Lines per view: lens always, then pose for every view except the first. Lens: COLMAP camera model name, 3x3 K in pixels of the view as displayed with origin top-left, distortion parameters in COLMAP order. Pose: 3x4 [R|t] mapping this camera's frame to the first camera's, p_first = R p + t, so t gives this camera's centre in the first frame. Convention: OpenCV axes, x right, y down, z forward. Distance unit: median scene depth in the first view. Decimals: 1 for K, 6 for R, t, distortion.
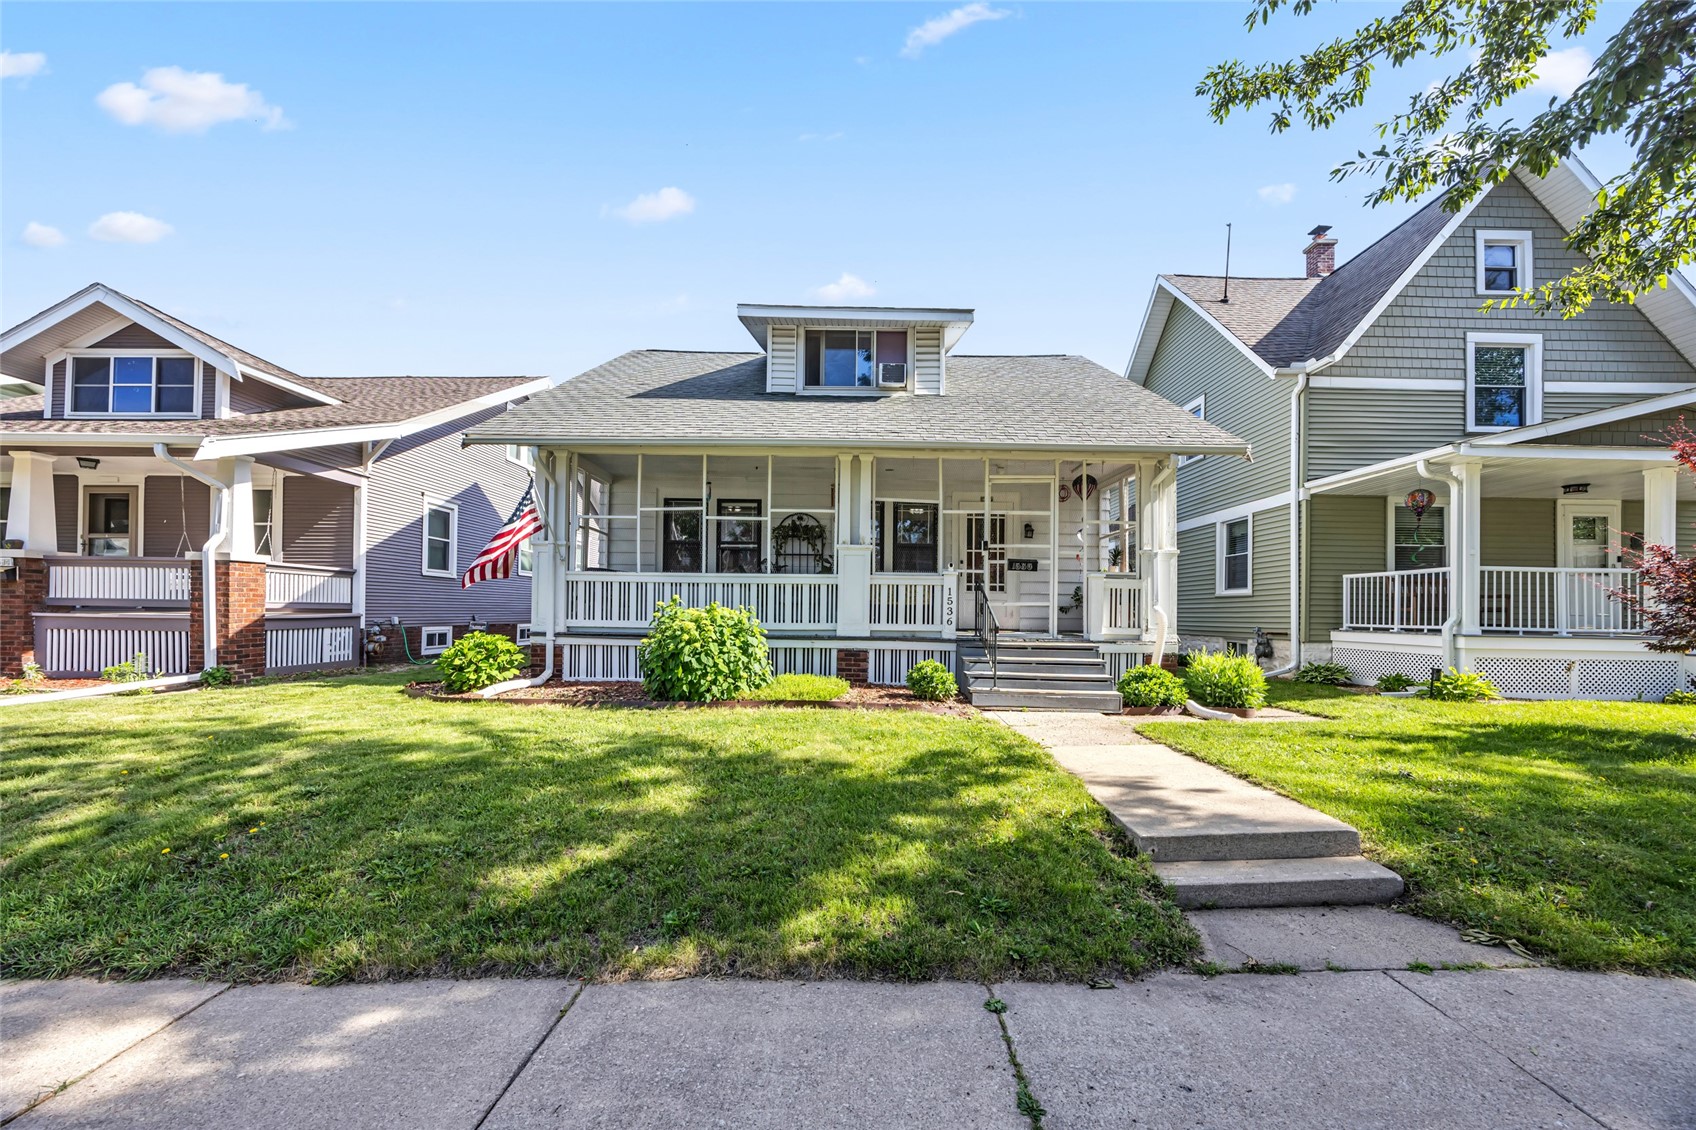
lens RADIAL K [[655.0, 0, 843.8], [0, 655.0, 604.5], [0, 0, 1]] dist [-0.001101, -0.000033]
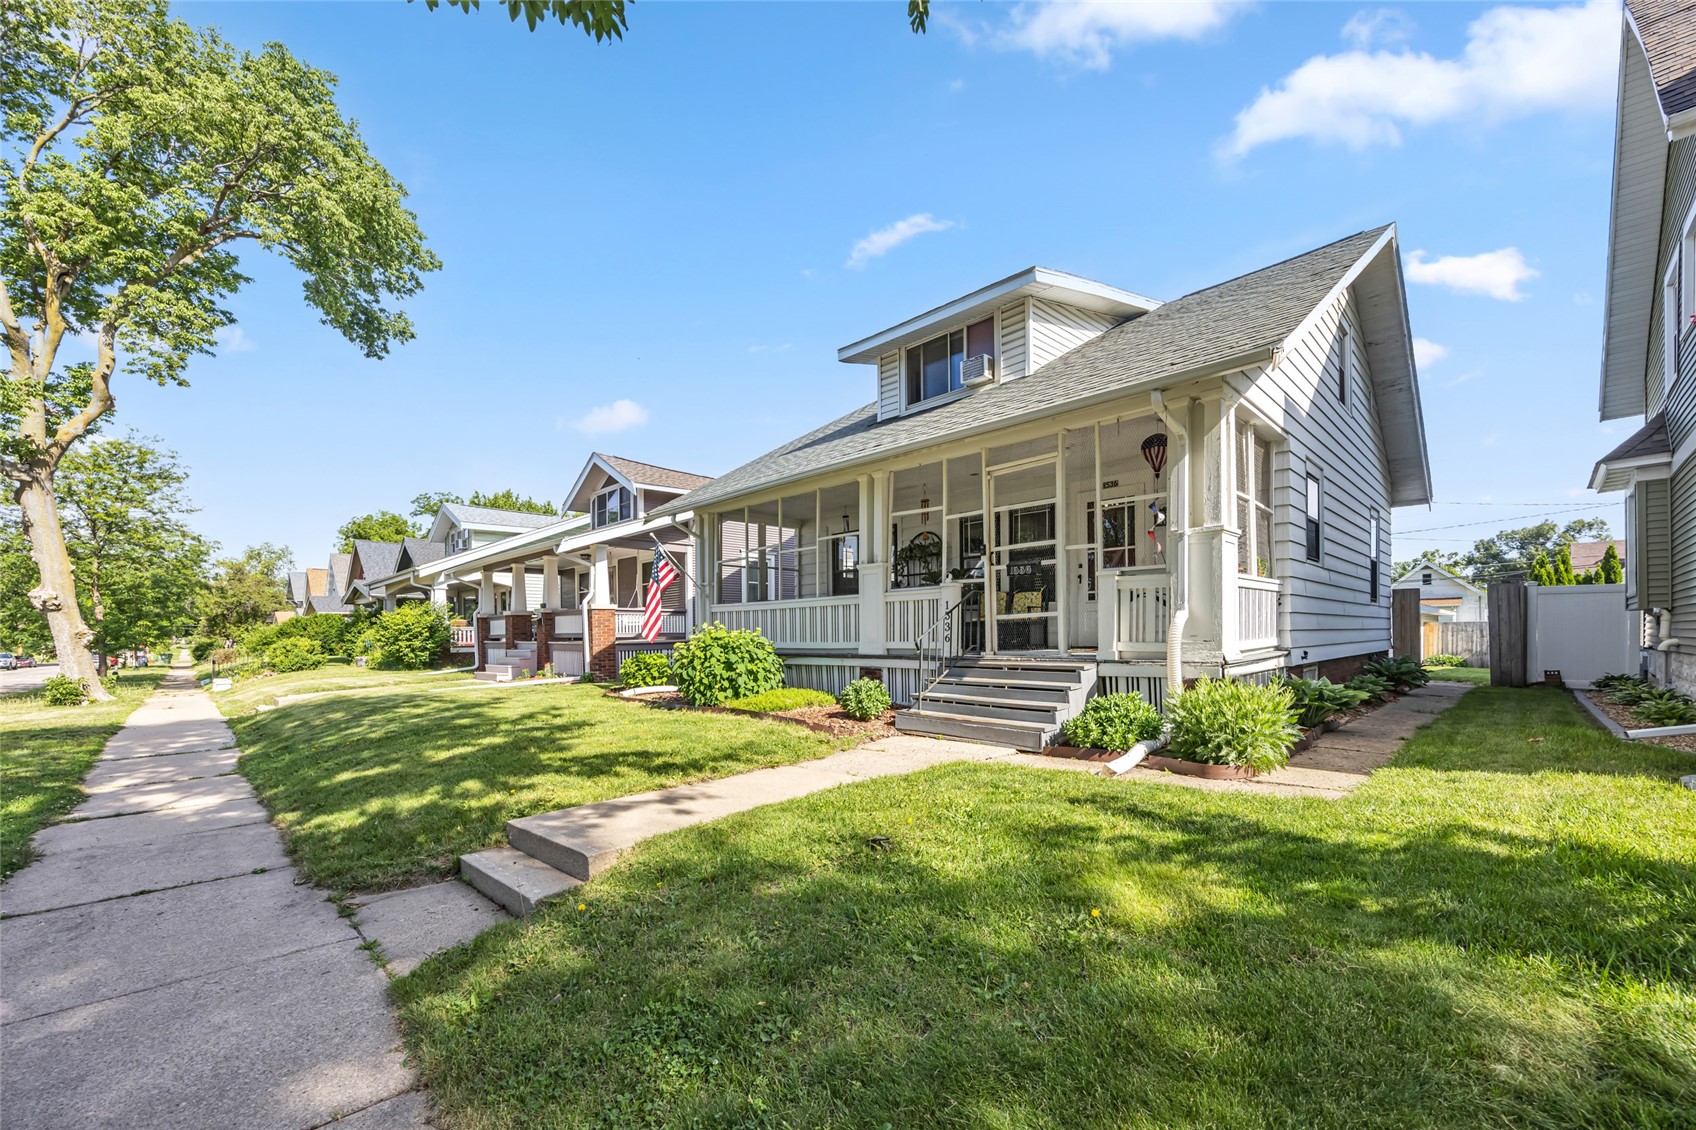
lens RADIAL K [[664.1, 0, 845.7], [0, 664.1, 636.2], [0, 0, 1]] dist [-0.000083, -0.000012]
pose [[0.710199, -0.019377, -0.703734, 0.703447], [0.029067, 0.999576, 0.001812, 0.017412], [0.703400, -0.021742, 0.710461, 0.244767]]
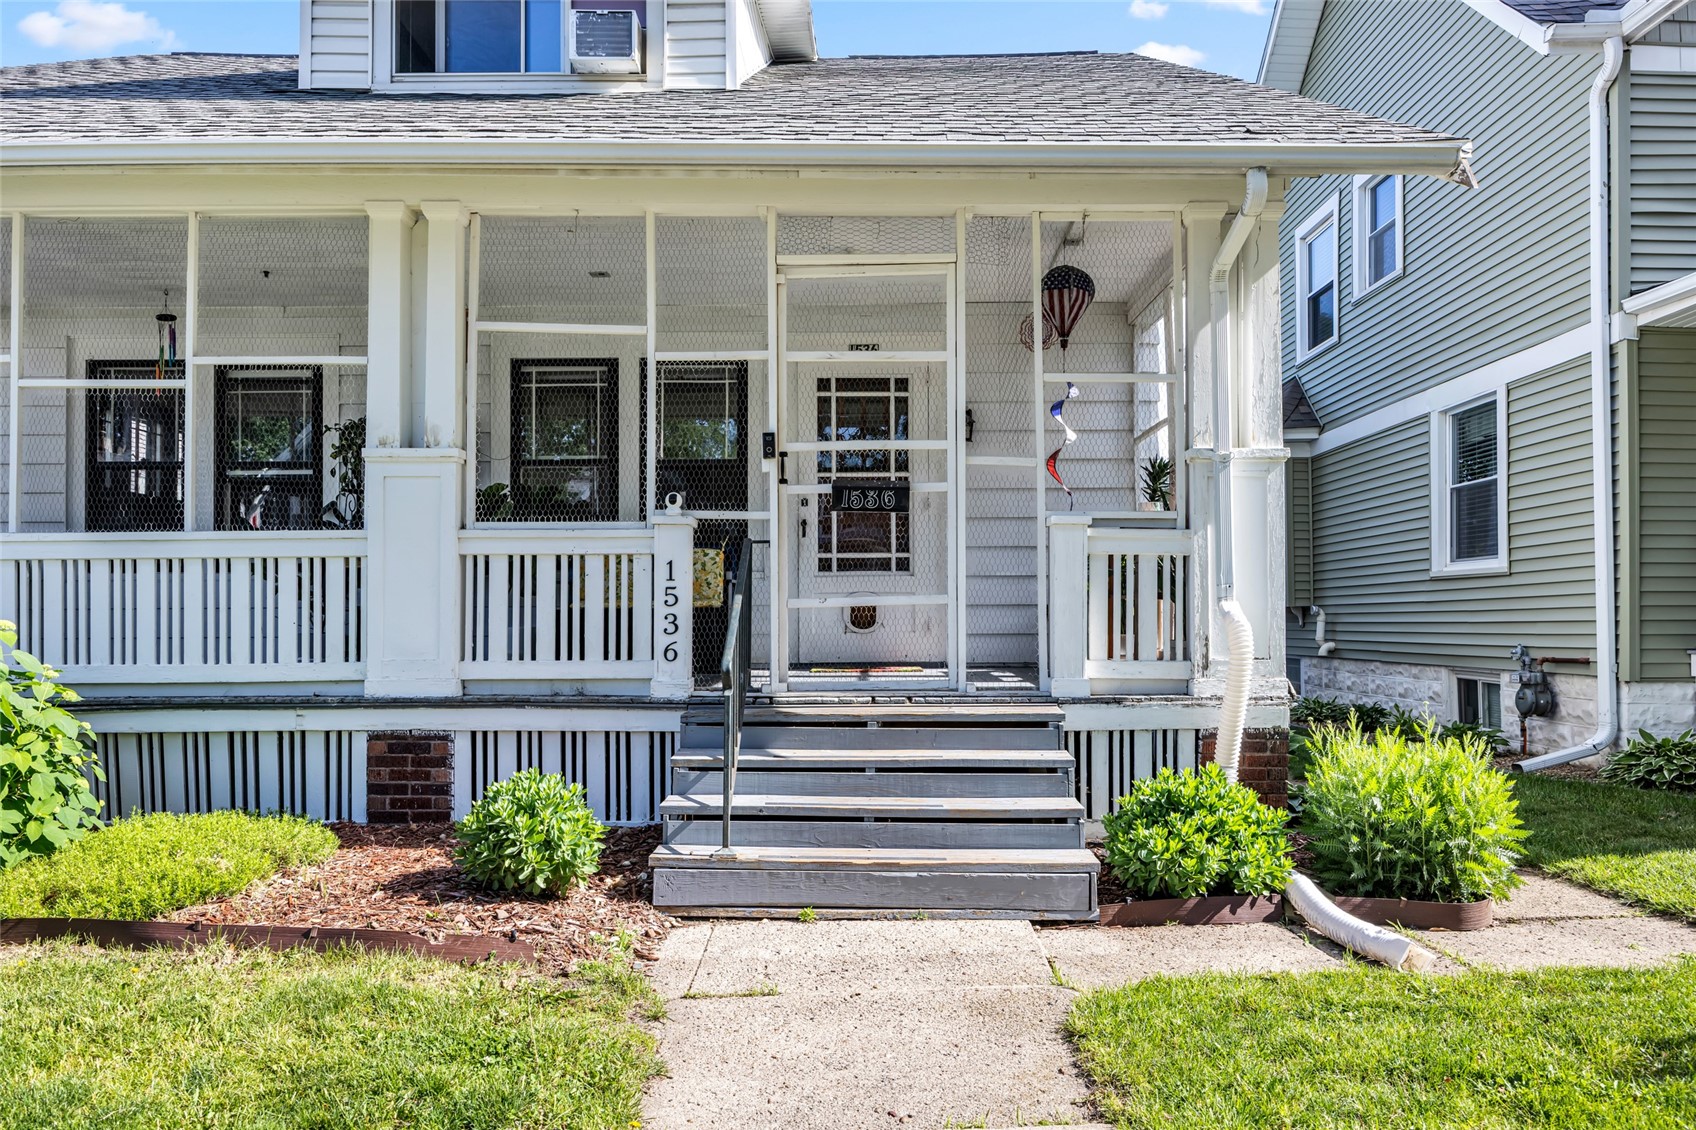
lens RADIAL K [[1125.4, 0, 852.4], [0, 1125.4, 606.7], [0, 0, 1]] dist [-0.003475, 0.001631]
pose [[0.999806, -0.017087, 0.009832, 0.255442], [0.017088, 0.999854, -0.000012, 0.002144], [-0.009831, 0.000180, 0.999952, 0.364479]]
